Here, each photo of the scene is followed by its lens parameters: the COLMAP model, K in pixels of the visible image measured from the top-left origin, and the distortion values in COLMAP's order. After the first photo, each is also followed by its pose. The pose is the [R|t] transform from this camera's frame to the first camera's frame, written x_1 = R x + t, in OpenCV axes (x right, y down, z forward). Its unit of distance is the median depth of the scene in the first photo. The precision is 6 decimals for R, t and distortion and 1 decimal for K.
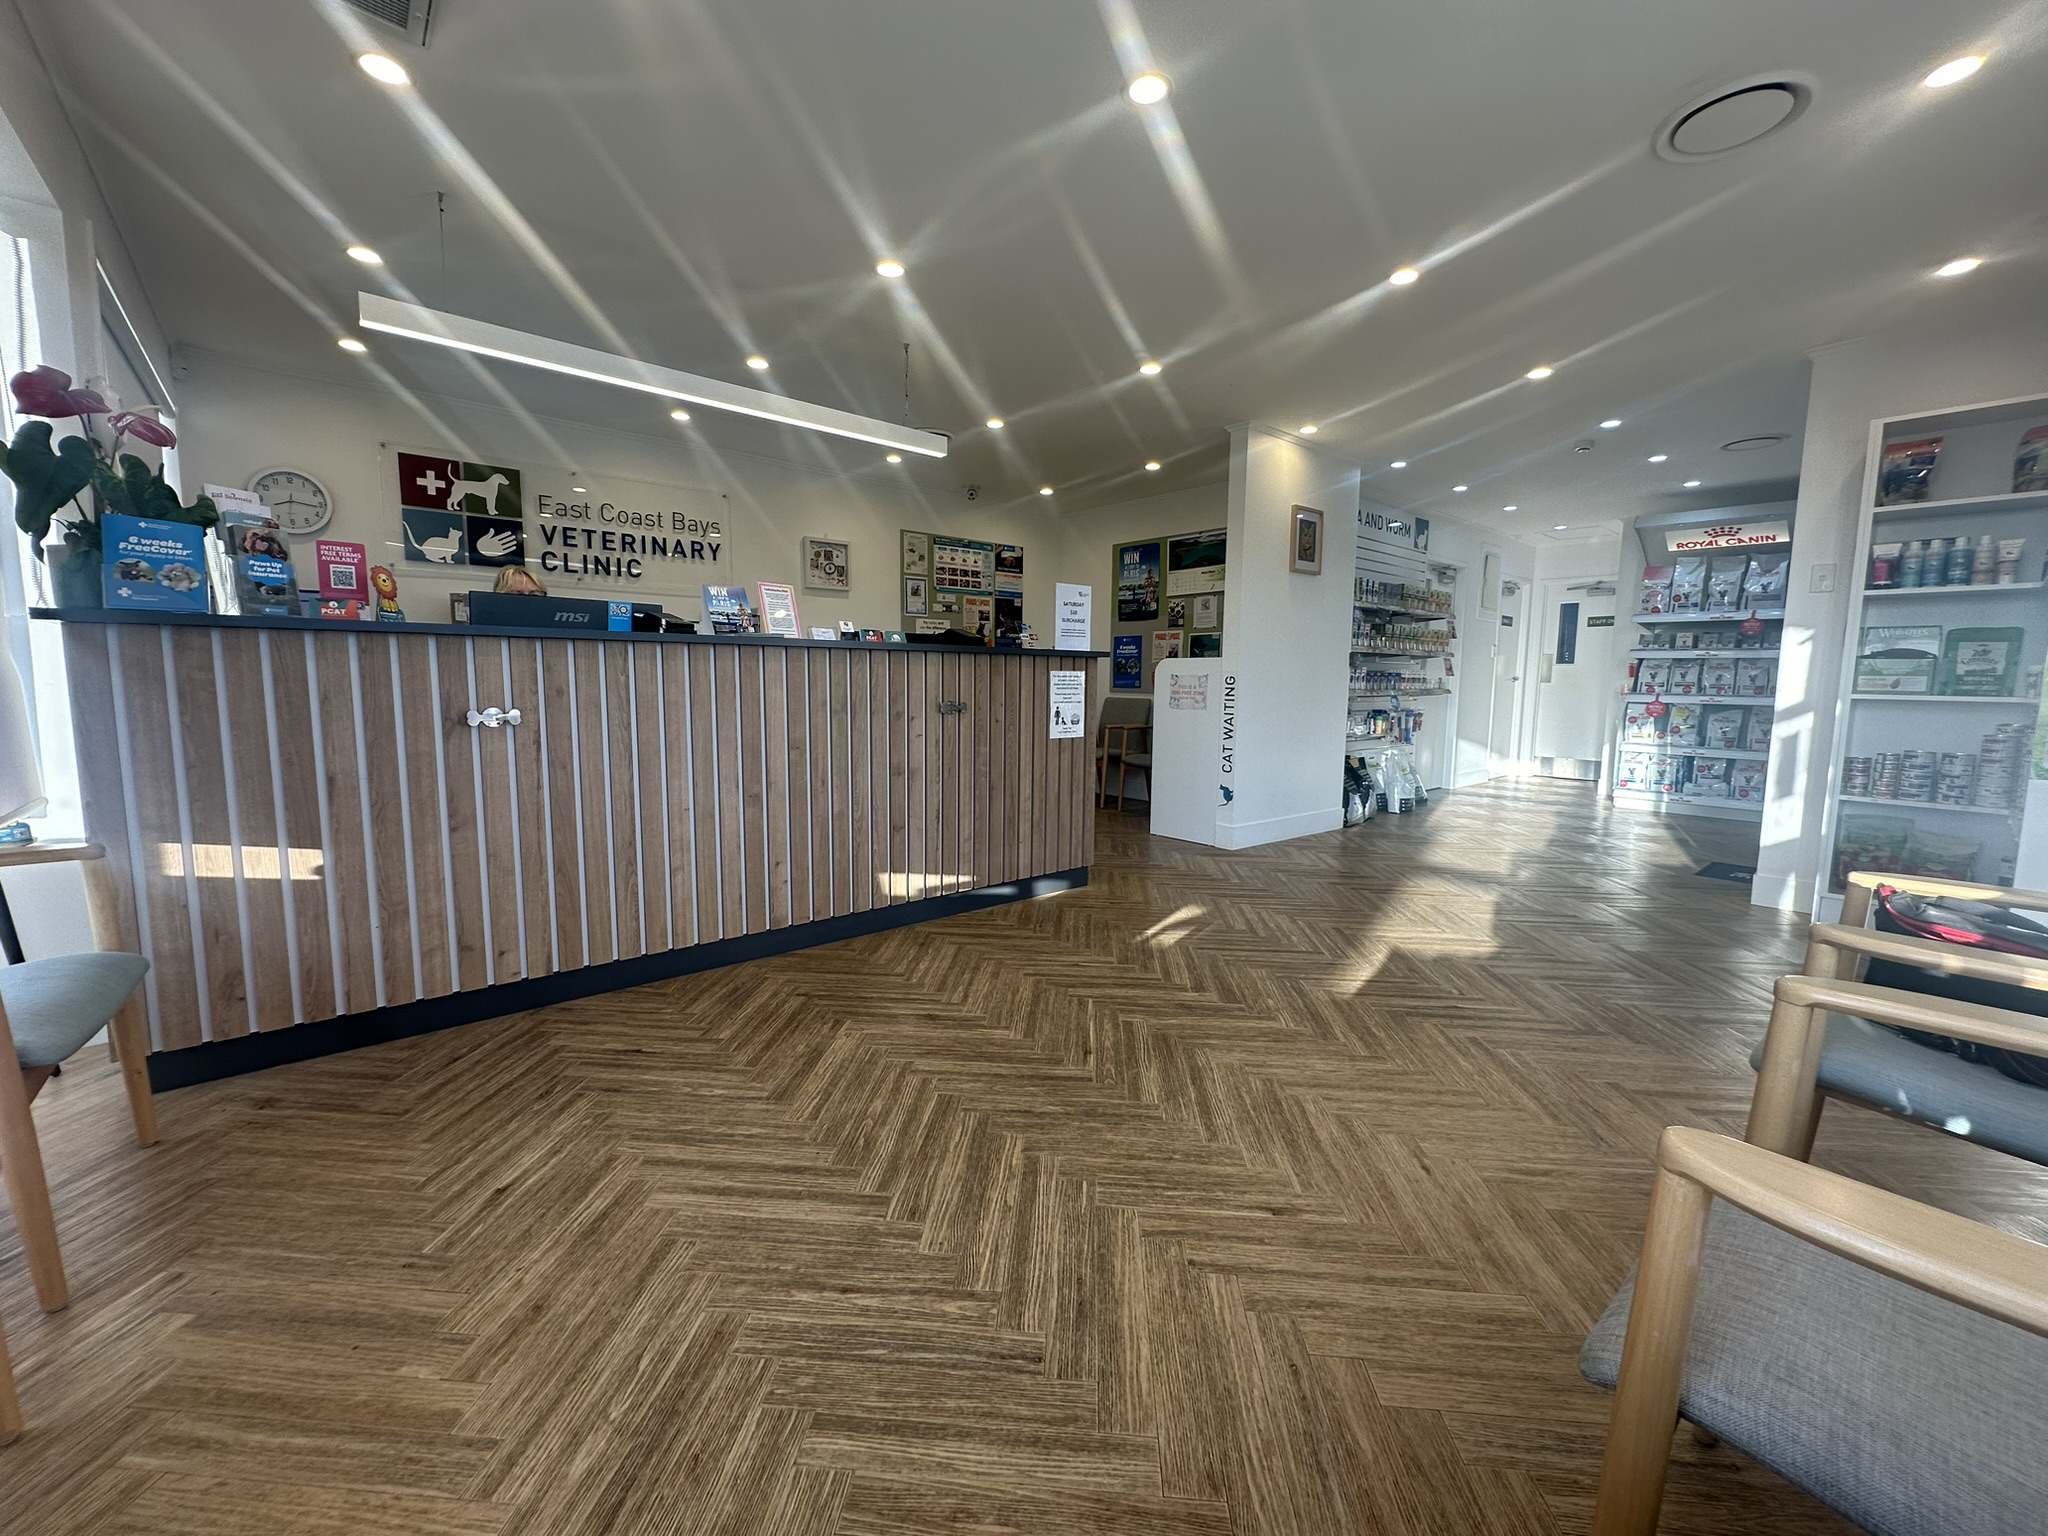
lens RADIAL K [[814.4, 0, 1021.7], [0, 814.4, 759.2], [0, 0, 1]] dist [-0.002067, -0.000066]
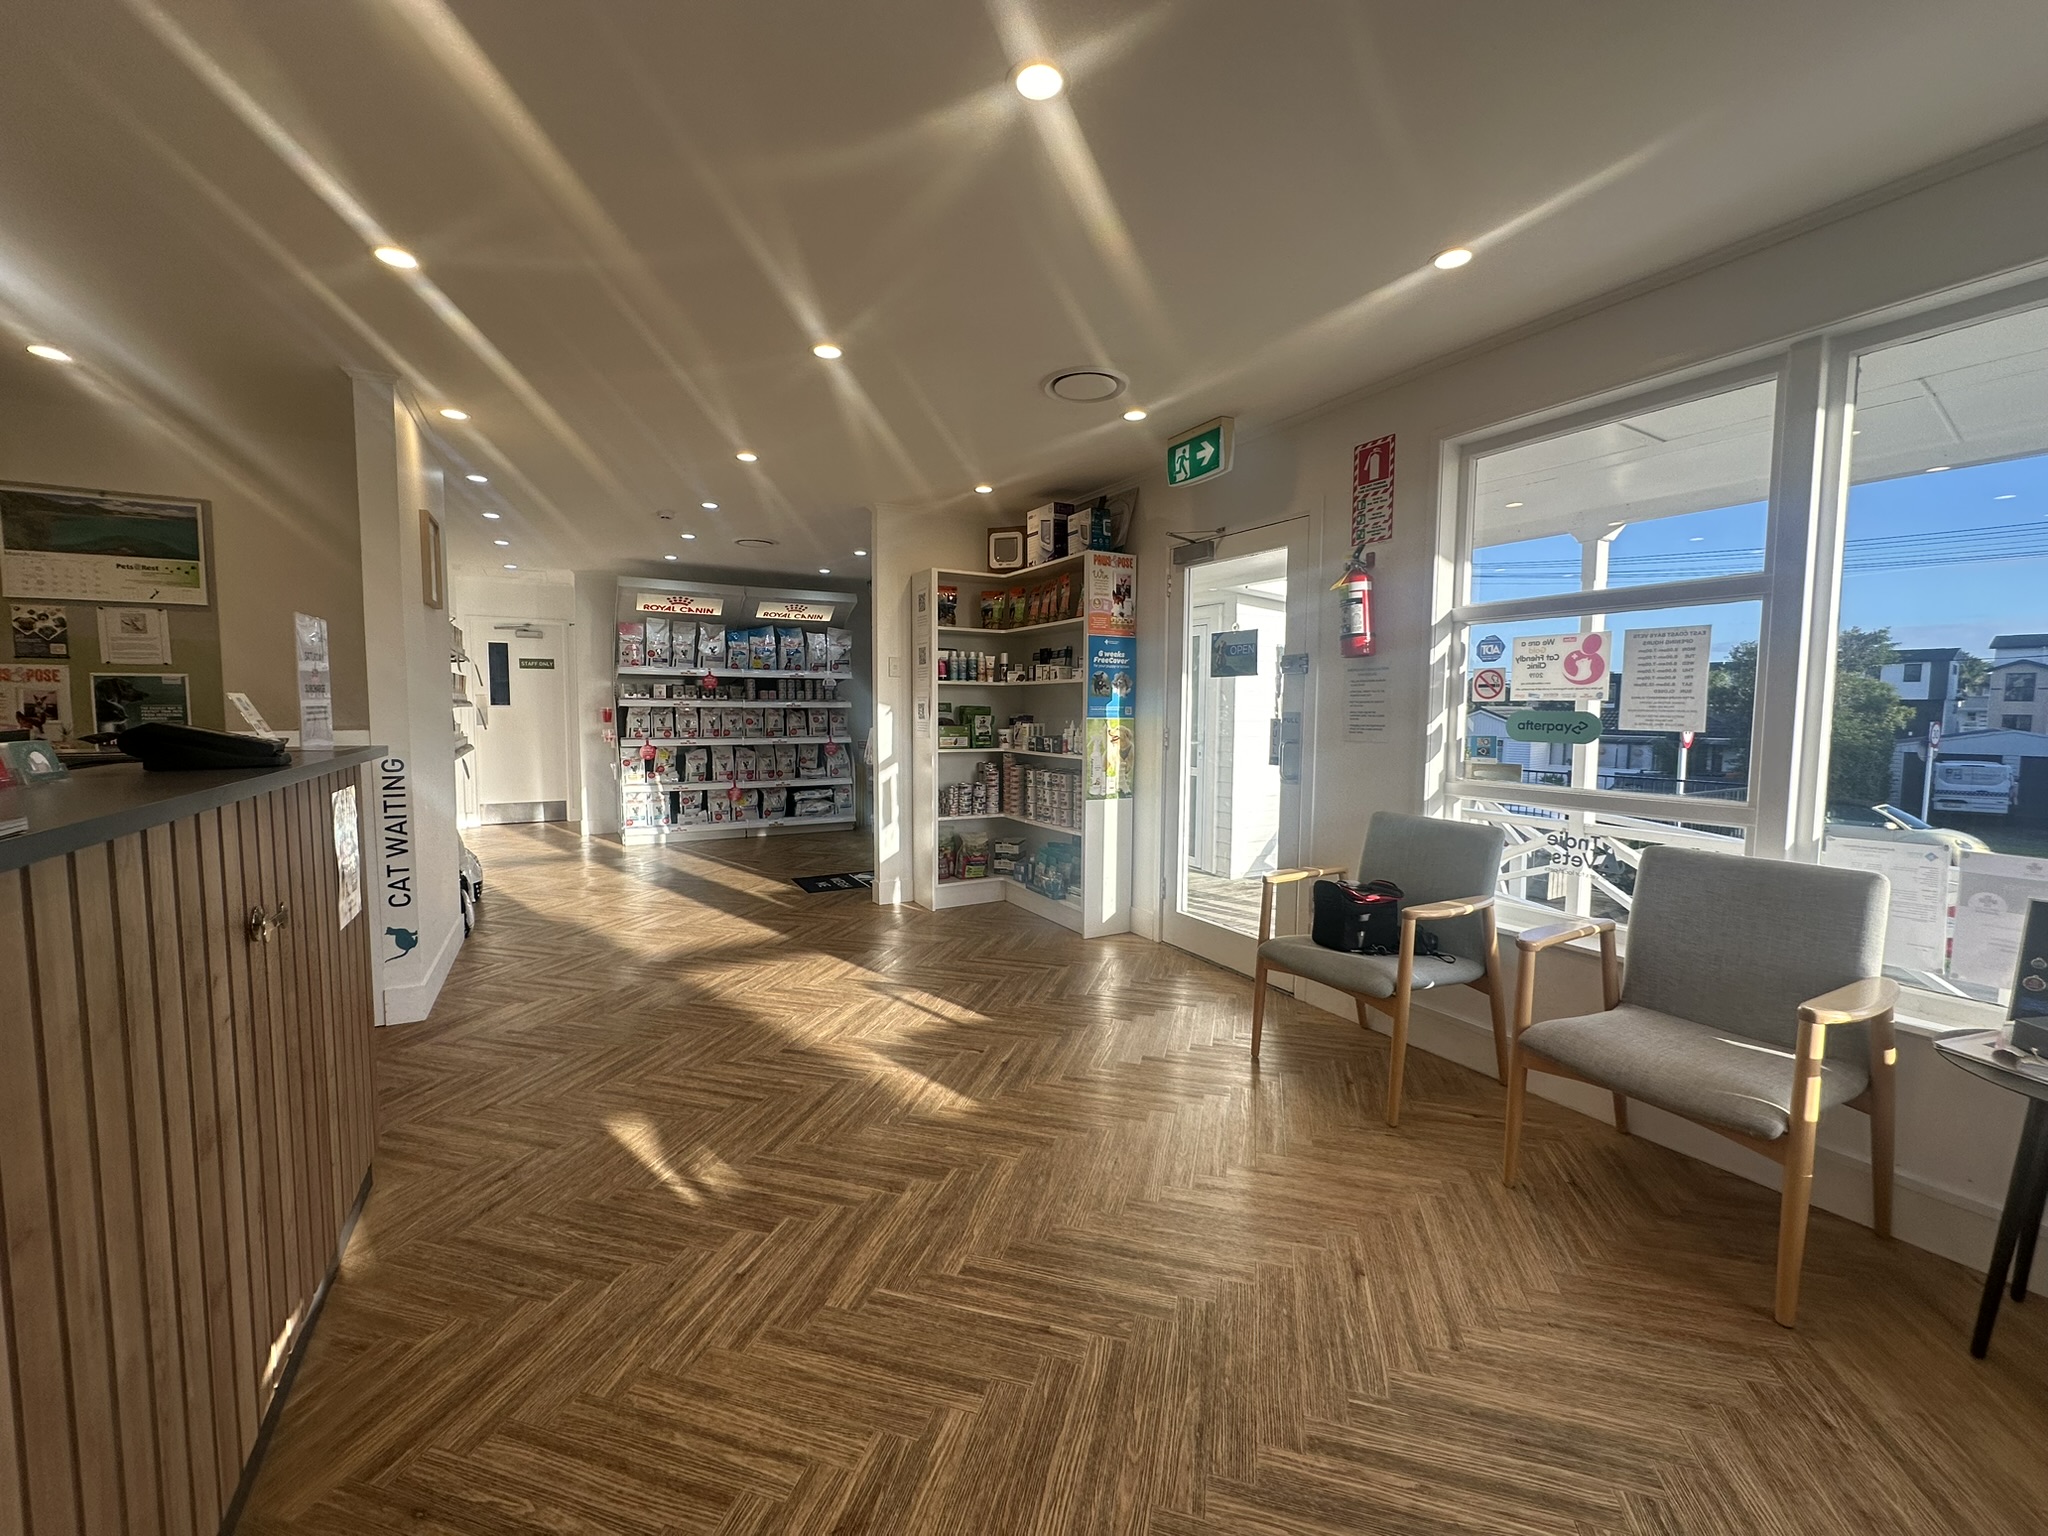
lens RADIAL K [[814.4, 0, 1020.7], [0, 814.4, 763.2], [0, 0, 1]] dist [-0.002067, -0.000066]
pose [[0.196053, -0.079431, 0.977371, -0.276640], [0.093902, 0.993654, 0.061918, -0.091439], [-0.976087, 0.079637, 0.202268, 0.379163]]
